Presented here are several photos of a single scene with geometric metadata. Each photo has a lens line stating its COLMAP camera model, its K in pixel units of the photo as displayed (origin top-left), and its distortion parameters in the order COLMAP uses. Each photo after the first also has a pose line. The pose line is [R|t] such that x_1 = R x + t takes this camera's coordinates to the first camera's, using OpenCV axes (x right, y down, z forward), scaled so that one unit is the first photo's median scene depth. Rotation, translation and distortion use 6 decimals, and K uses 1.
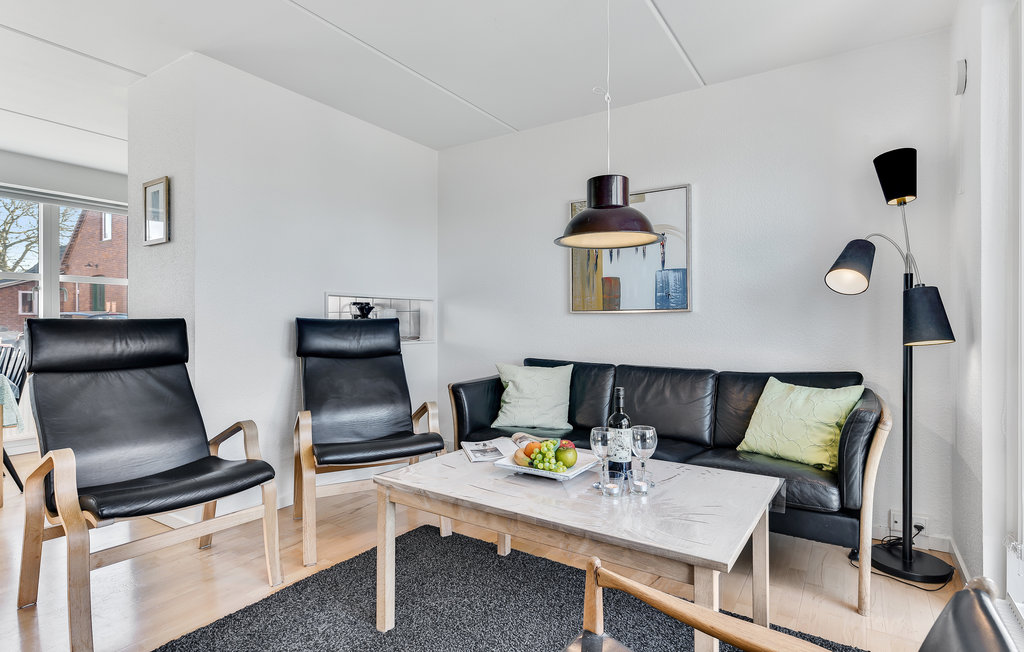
lens RADIAL K [[515.5, 0, 513.5], [0, 515.5, 328.9], [0, 0, 1]] dist [0.003327, 0.000046]
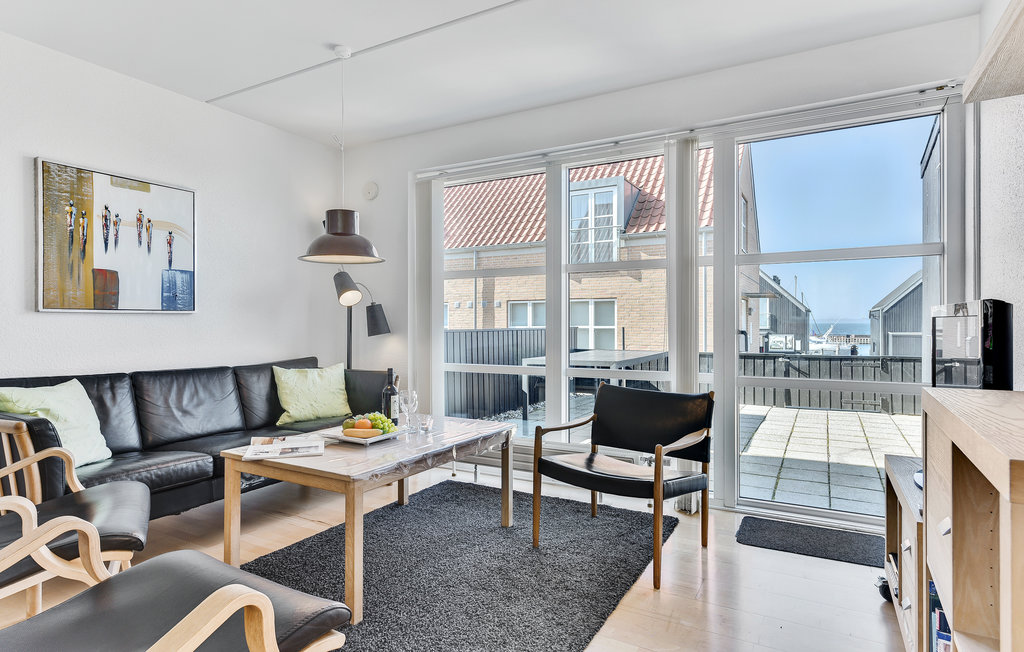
lens RADIAL K [[543.8, 0, 515.7], [0, 543.8, 320.2], [0, 0, 1]] dist [0.004496, 0.000370]
pose [[-0.077749, -0.003242, 0.996968, -0.779828], [0.004831, 0.999982, 0.003629, -0.019436], [-0.996961, 0.005098, -0.077732, 0.427966]]
